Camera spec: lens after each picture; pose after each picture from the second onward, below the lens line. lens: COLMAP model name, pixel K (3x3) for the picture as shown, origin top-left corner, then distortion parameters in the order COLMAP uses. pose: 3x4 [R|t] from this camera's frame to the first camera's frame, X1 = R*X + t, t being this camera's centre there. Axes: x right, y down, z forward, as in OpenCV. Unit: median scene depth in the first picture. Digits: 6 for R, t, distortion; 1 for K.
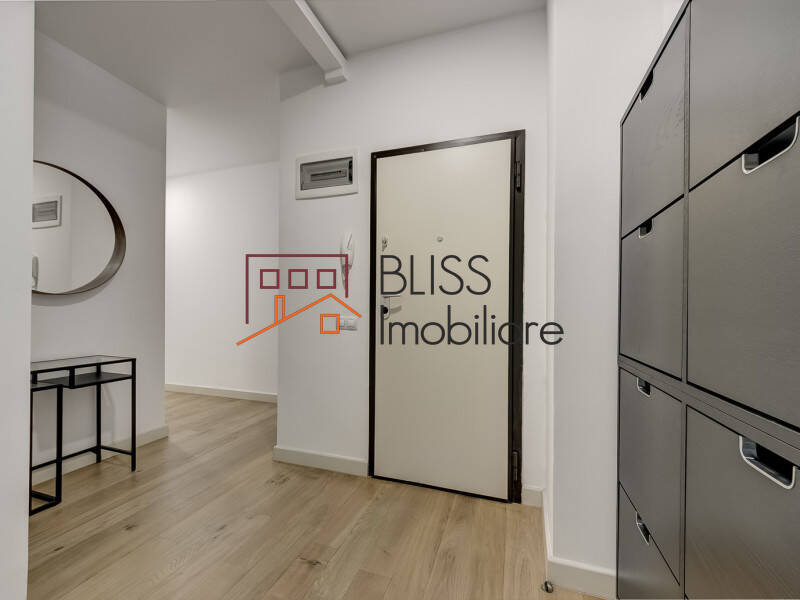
lens RADIAL K [[341.7, 0, 399.5], [0, 341.7, 306.4], [0, 0, 1]] dist [0.006770, -0.003535]
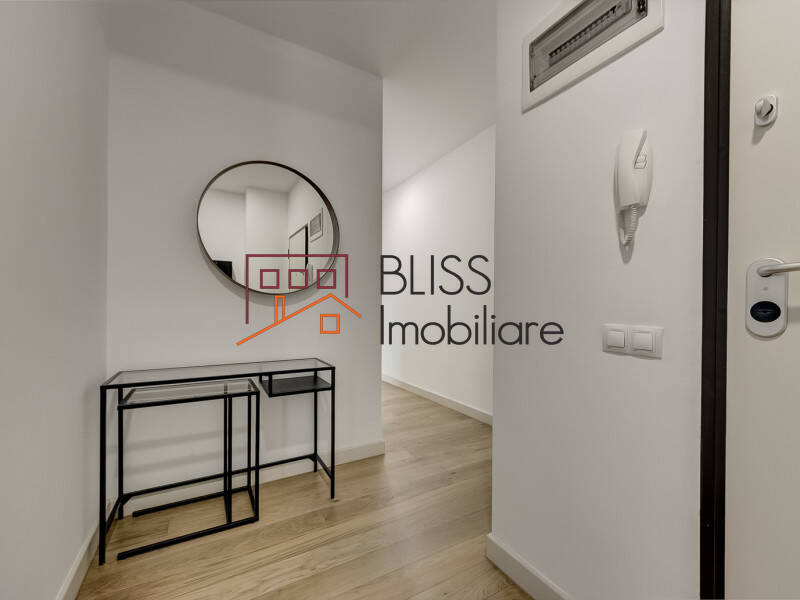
lens RADIAL K [[341.7, 0, 399.3], [0, 341.7, 312.6], [0, 0, 1]] dist [0.006770, -0.003535]
pose [[0.750458, 0.004197, -0.660905, -0.081097], [0.005445, 0.999907, 0.012533, 0.006016], [0.660896, -0.013004, 0.750365, 0.442820]]
